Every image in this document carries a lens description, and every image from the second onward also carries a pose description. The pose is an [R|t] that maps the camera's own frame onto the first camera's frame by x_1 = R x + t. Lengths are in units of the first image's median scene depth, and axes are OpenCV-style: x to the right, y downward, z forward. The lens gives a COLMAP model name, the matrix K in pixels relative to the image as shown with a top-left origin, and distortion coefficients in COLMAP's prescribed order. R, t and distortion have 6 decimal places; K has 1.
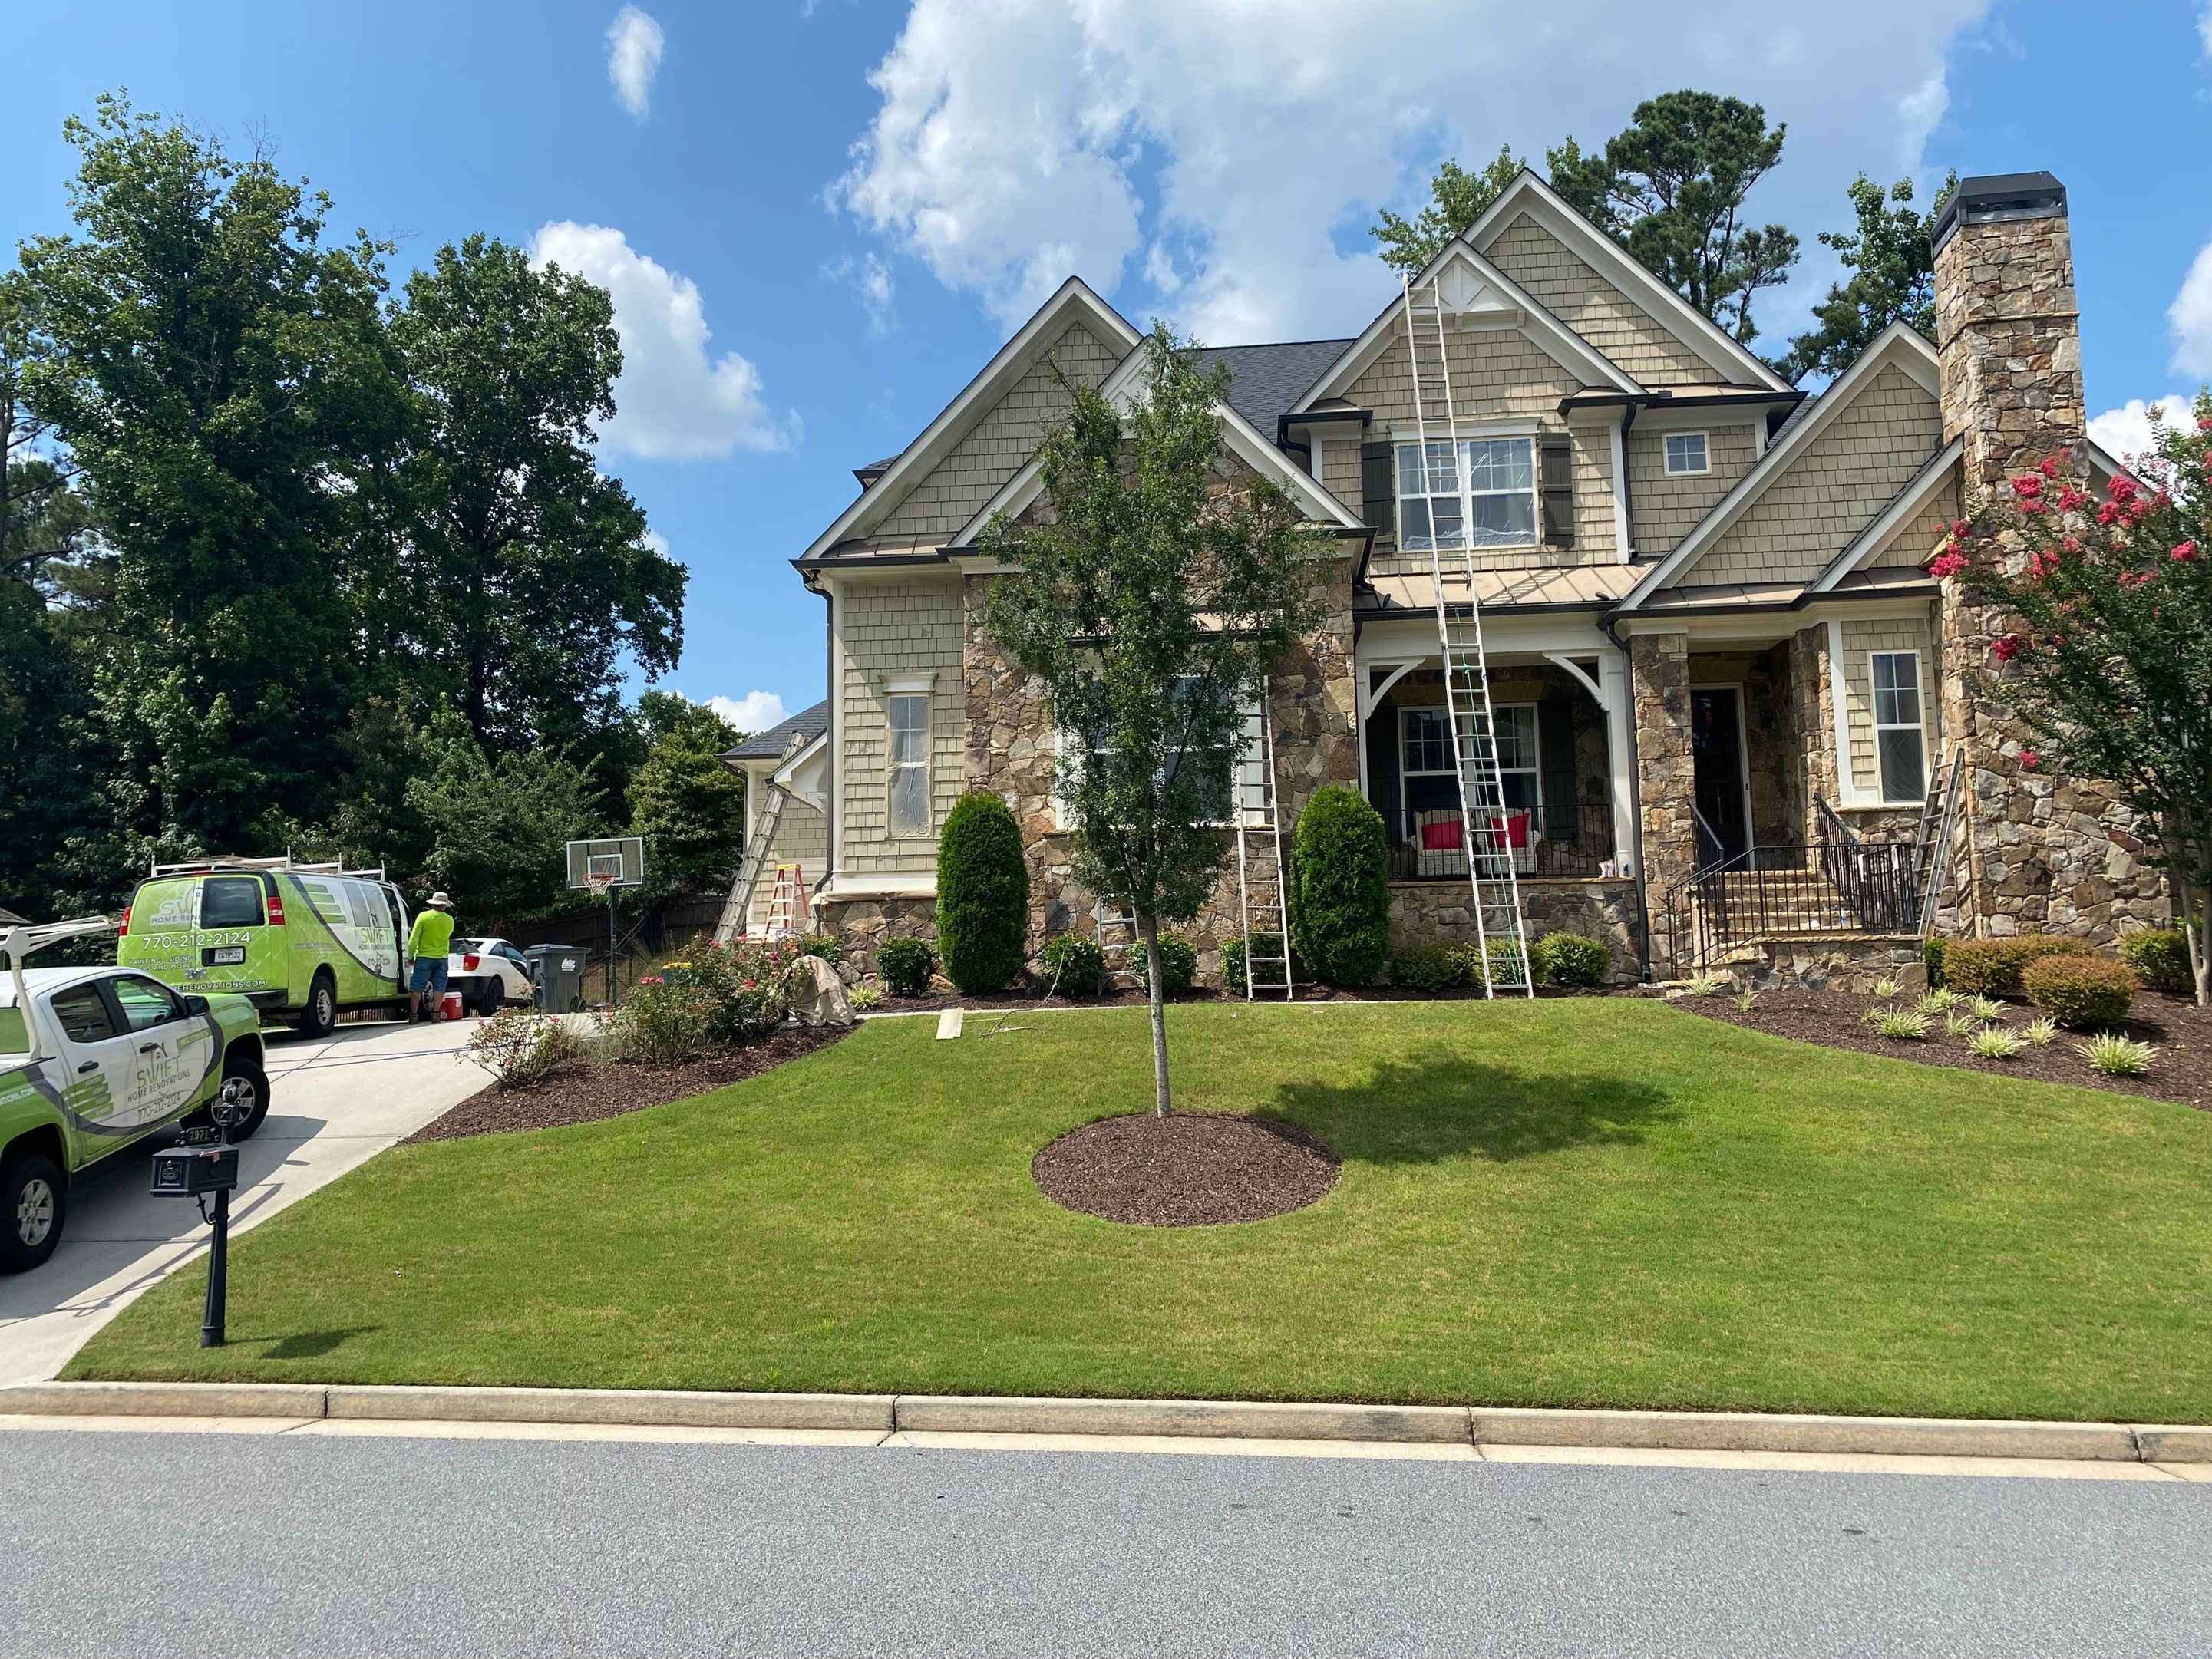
lens RADIAL K [[1726.4, 0, 1106.0], [0, 1726.4, 829.5], [0, 0, 1]] dist [0.070977, -0.103709]
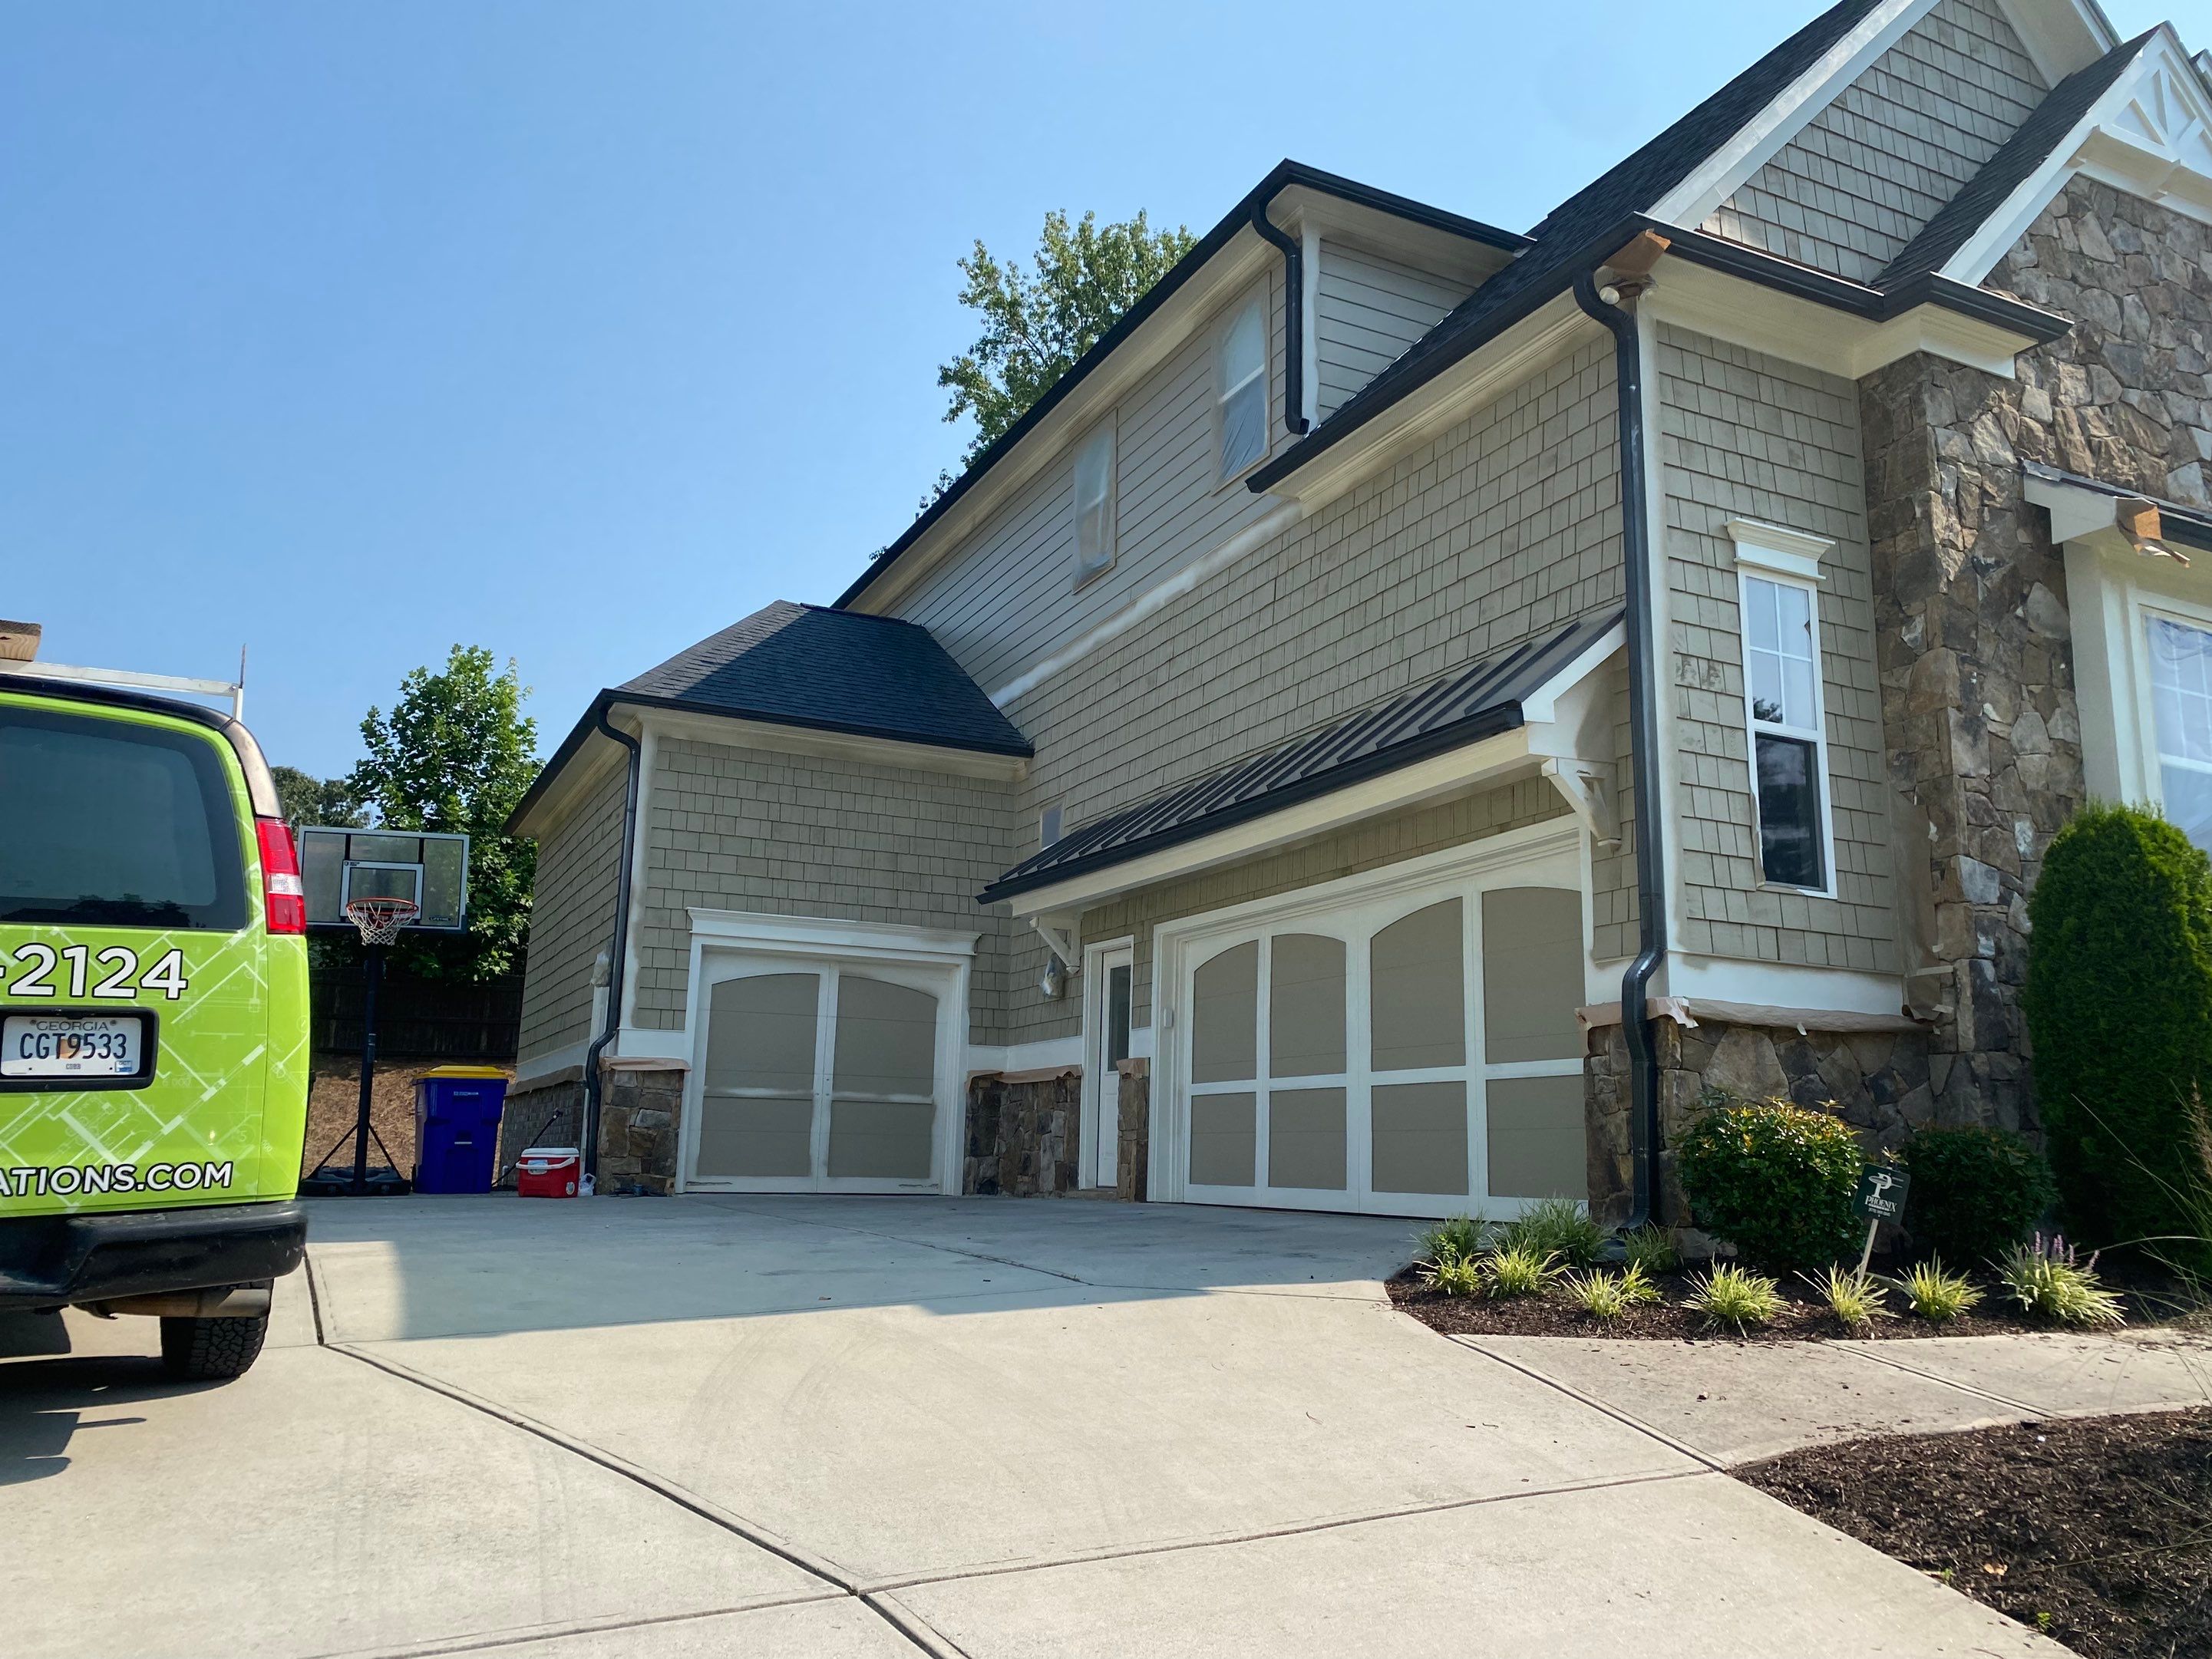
lens RADIAL K [[1726.4, 0, 1106.0], [0, 1726.4, 829.5], [0, 0, 1]] dist [0.070977, -0.103709]
pose [[0.857496, 0.138606, 0.495468, -0.486040], [-0.095737, 0.989194, -0.111035, 0.055649], [-0.505504, 0.047778, 0.861500, 0.700328]]
